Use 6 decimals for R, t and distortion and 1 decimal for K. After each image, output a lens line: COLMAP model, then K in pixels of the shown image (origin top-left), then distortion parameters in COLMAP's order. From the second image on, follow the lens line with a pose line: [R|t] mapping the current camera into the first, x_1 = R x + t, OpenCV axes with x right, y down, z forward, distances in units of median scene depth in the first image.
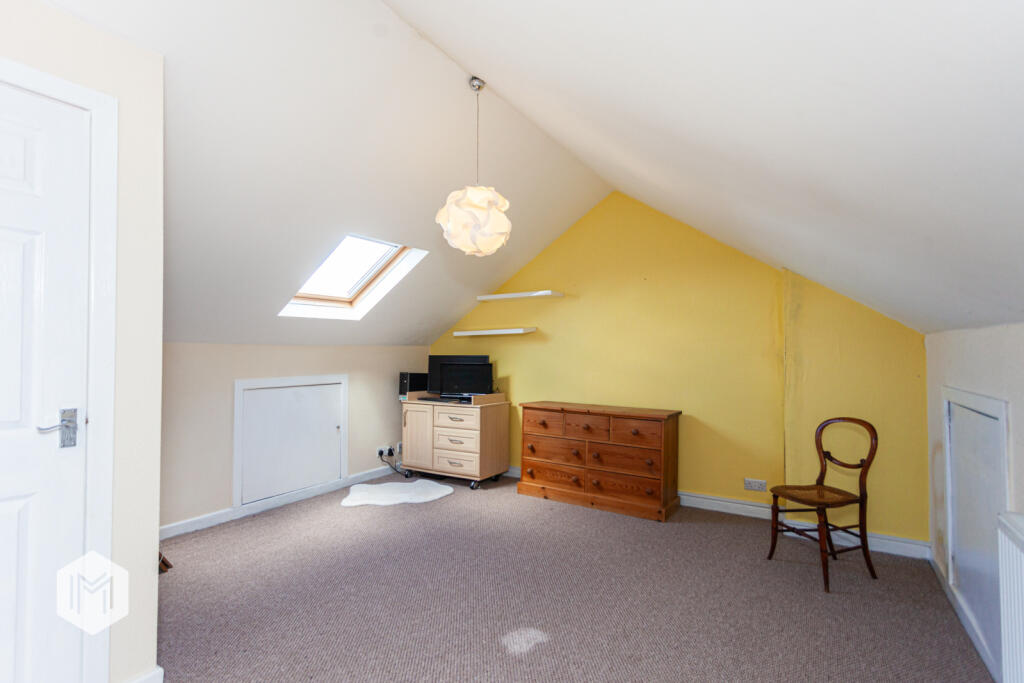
lens RADIAL K [[489.1, 0, 506.0], [0, 489.1, 346.9], [0, 0, 1]] dist [0.009941, 0.000338]
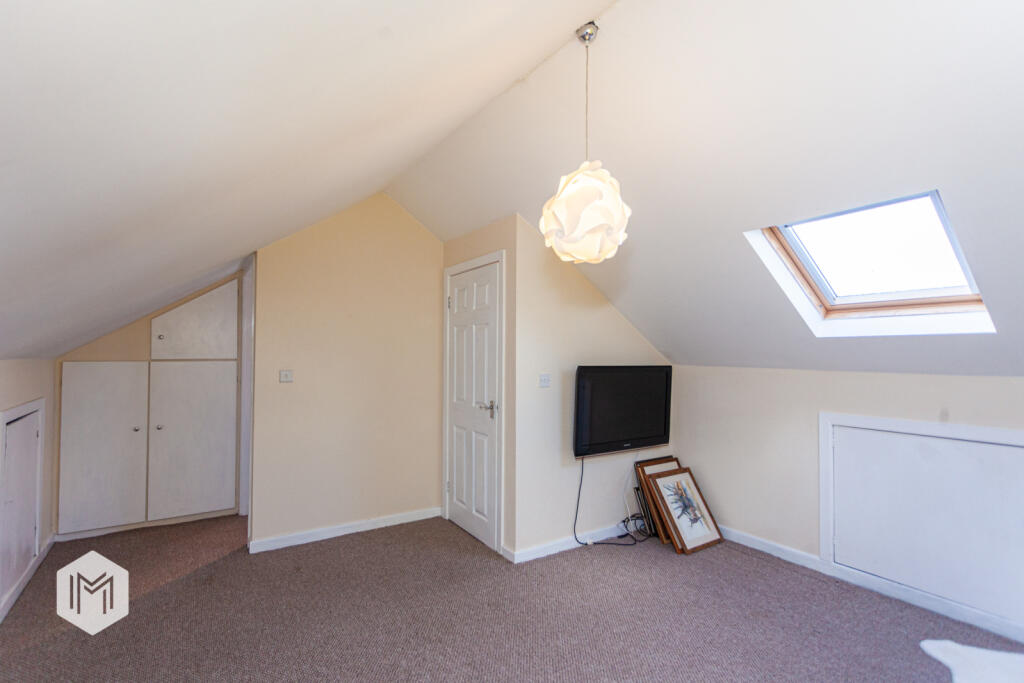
lens RADIAL K [[489.1, 0, 506.0], [0, 489.1, 346.9], [0, 0, 1]] dist [0.009941, 0.000338]
pose [[-0.410561, -0.019479, -0.911625, 0.598379], [-0.000141, 0.999773, -0.021299, -0.039348], [0.911833, -0.008616, -0.410471, 1.043215]]
